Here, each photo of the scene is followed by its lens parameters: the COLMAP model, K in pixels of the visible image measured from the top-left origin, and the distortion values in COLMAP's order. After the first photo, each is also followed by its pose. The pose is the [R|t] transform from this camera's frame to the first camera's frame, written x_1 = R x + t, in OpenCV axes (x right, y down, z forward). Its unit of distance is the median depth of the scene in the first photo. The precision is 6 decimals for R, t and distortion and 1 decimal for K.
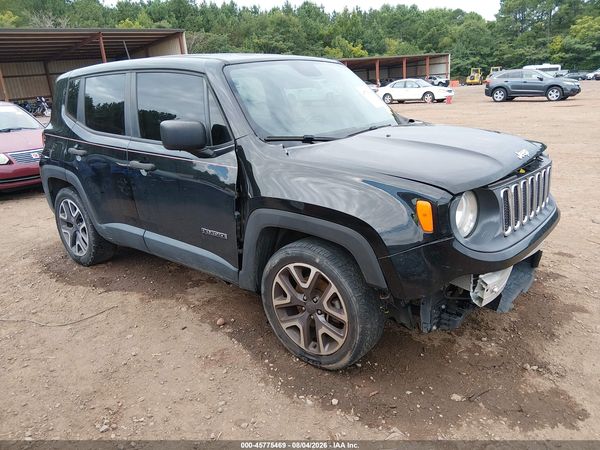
lens RADIAL K [[476.1, 0, 301.9], [0, 476.1, 222.4], [0, 0, 1]] dist [0.037088, -0.084804]
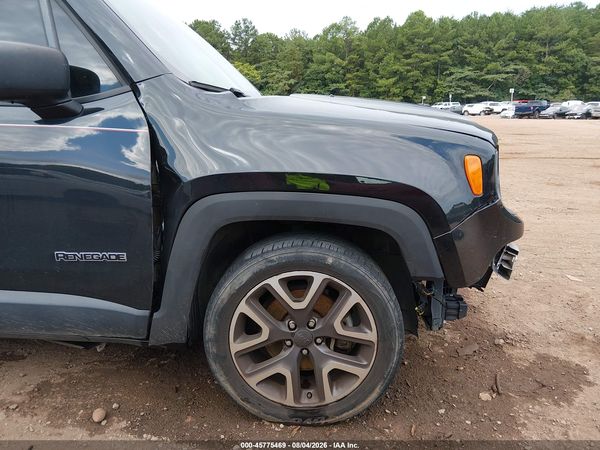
lens RADIAL K [[476.1, 0, 301.9], [0, 476.1, 222.4], [0, 0, 1]] dist [0.037088, -0.084804]
pose [[0.777153, -0.100434, 0.621245, -0.376305], [0.143176, 0.989512, -0.019137, 0.032185], [-0.612808, 0.103820, 0.783382, 0.464932]]
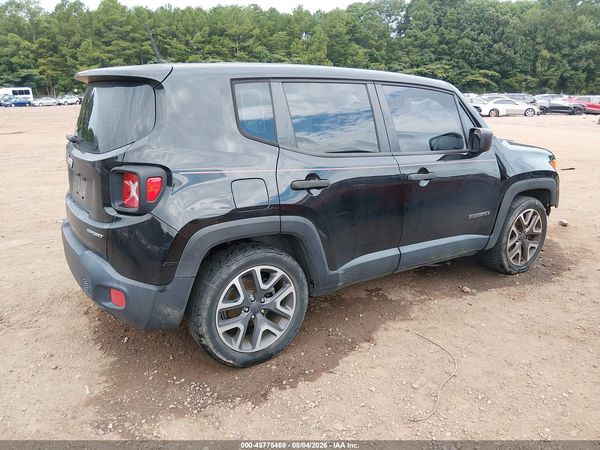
lens RADIAL K [[476.1, 0, 301.9], [0, 476.1, 222.4], [0, 0, 1]] dist [0.037088, -0.084804]
pose [[0.264939, -0.200120, 0.943271, -1.736148], [0.254979, 0.957947, 0.131617, -0.283560], [-0.929943, 0.205644, 0.304823, 1.191281]]
